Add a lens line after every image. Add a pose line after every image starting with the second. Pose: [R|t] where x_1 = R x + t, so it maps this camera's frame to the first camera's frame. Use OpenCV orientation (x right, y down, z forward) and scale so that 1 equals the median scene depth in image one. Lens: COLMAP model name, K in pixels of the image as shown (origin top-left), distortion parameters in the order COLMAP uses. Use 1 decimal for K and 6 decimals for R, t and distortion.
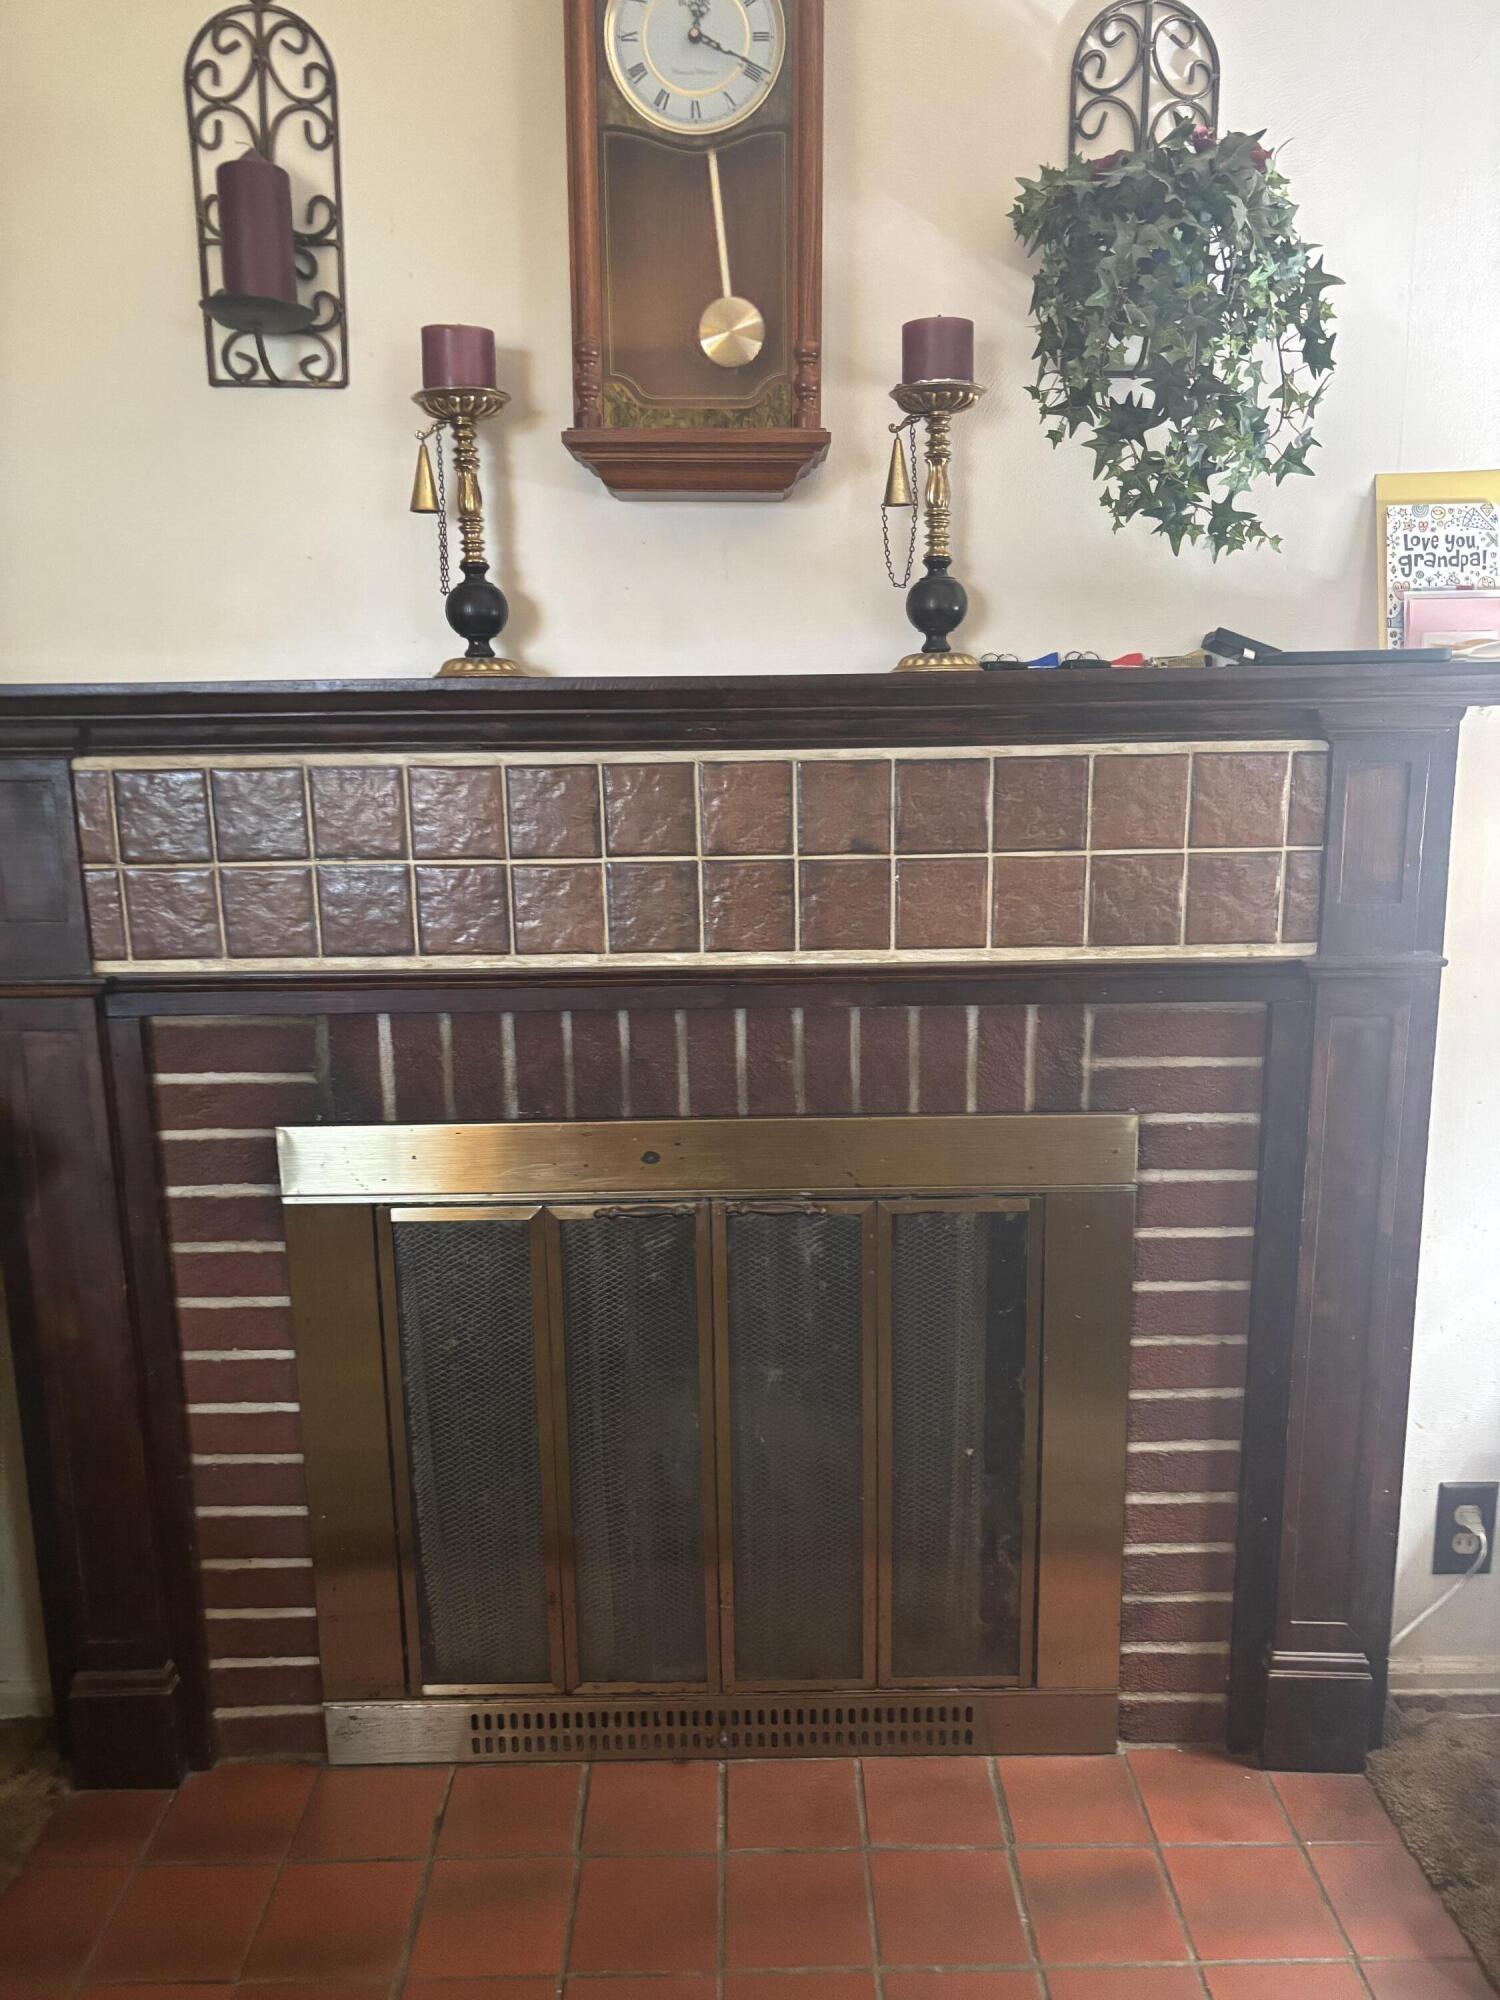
lens RADIAL K [[1552.4, 0, 750.0], [0, 1552.4, 1000.0], [0, 0, 1]] dist [0.016768, -0.003934]
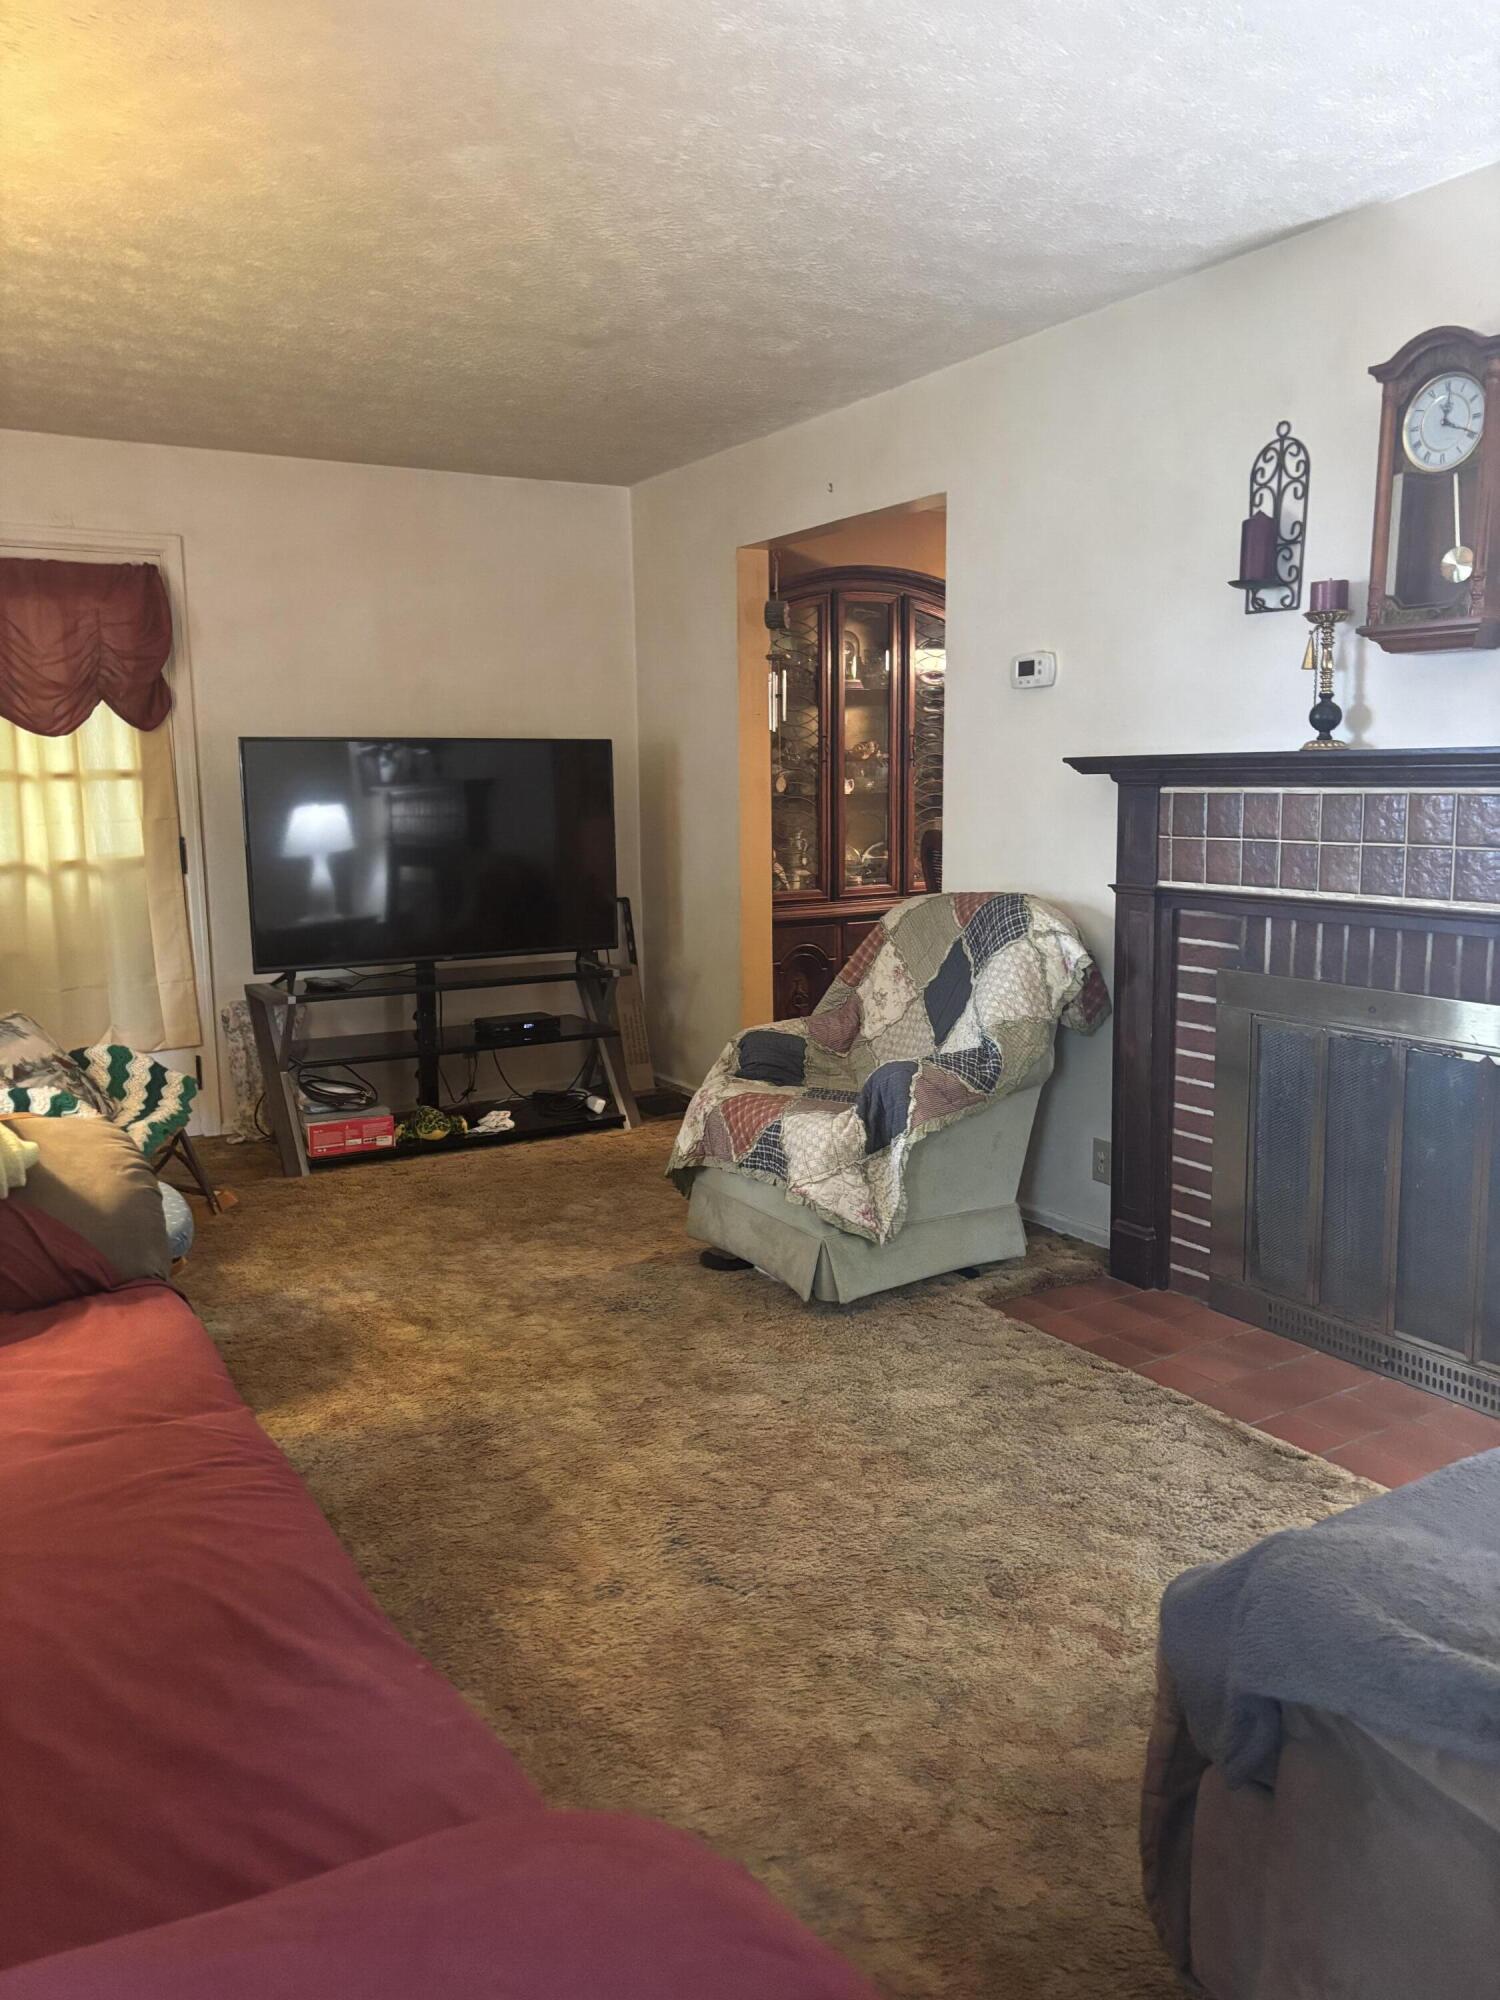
lens RADIAL K [[1552.4, 0, 750.0], [0, 1552.4, 1000.0], [0, 0, 1]] dist [0.016768, -0.003934]
pose [[0.516707, 0.130800, -0.846112, 1.178918], [-0.166413, 0.984757, 0.050606, 0.128479], [0.839834, 0.114656, 0.530597, -0.634000]]
